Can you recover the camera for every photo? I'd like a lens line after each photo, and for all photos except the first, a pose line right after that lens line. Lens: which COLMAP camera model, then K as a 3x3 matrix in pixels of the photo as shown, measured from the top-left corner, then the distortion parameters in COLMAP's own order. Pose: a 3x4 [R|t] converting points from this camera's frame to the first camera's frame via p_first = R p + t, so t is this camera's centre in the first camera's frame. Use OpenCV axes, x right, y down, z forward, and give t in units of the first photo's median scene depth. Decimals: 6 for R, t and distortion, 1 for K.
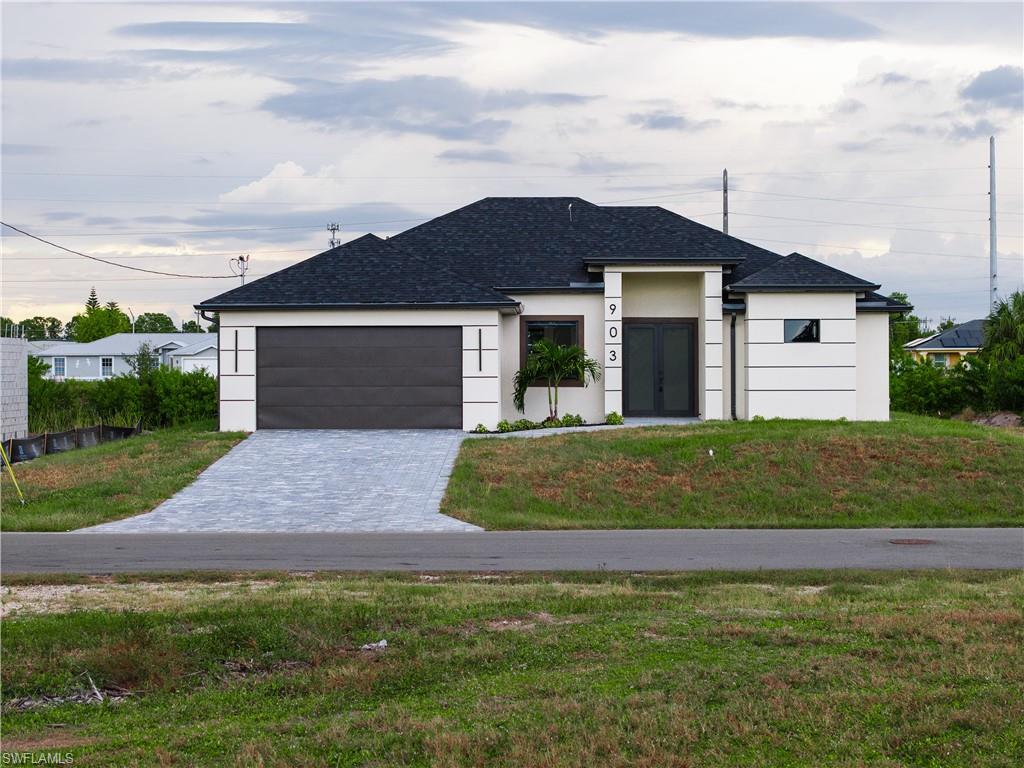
lens RADIAL K [[2096.5, 0, 512.0], [0, 2096.5, 384.0], [0, 0, 1]] dist [-0.344657, 0.146350]
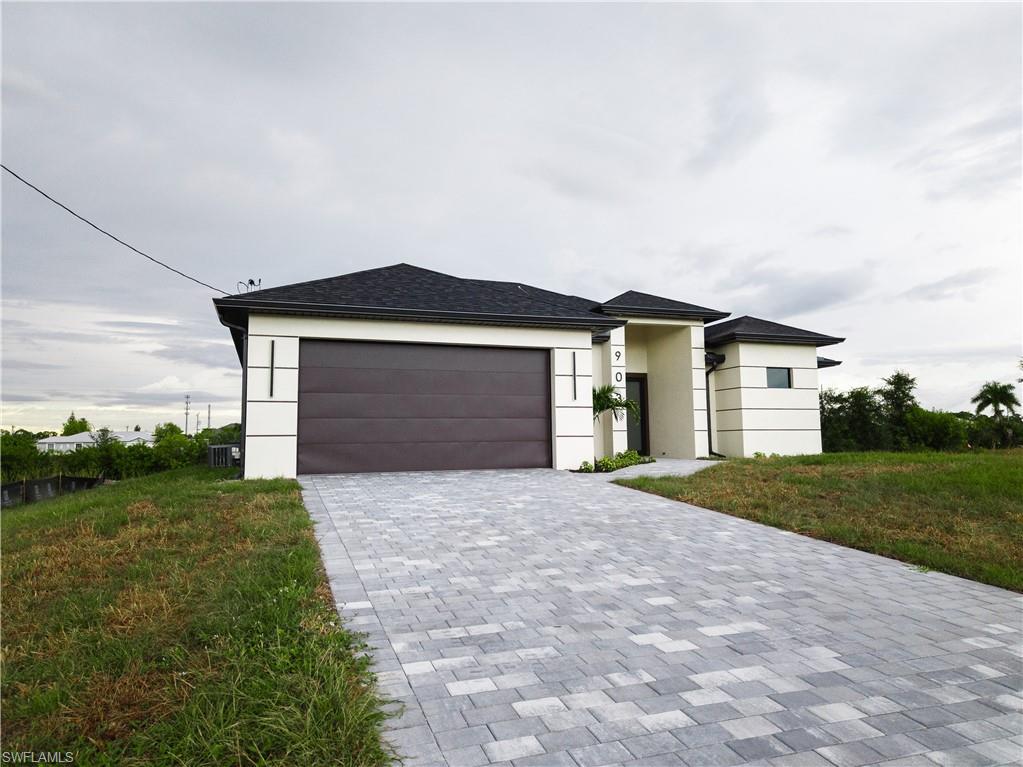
lens RADIAL K [[687.2, 0, 511.5], [0, 687.2, 383.5], [0, 0, 1]] dist [-0.004196, -0.003946]
pose [[0.933841, 0.024843, 0.356826, -0.136589], [0.013522, 0.994420, -0.104622, 0.015688], [-0.357434, 0.102525, 0.928294, 0.727937]]
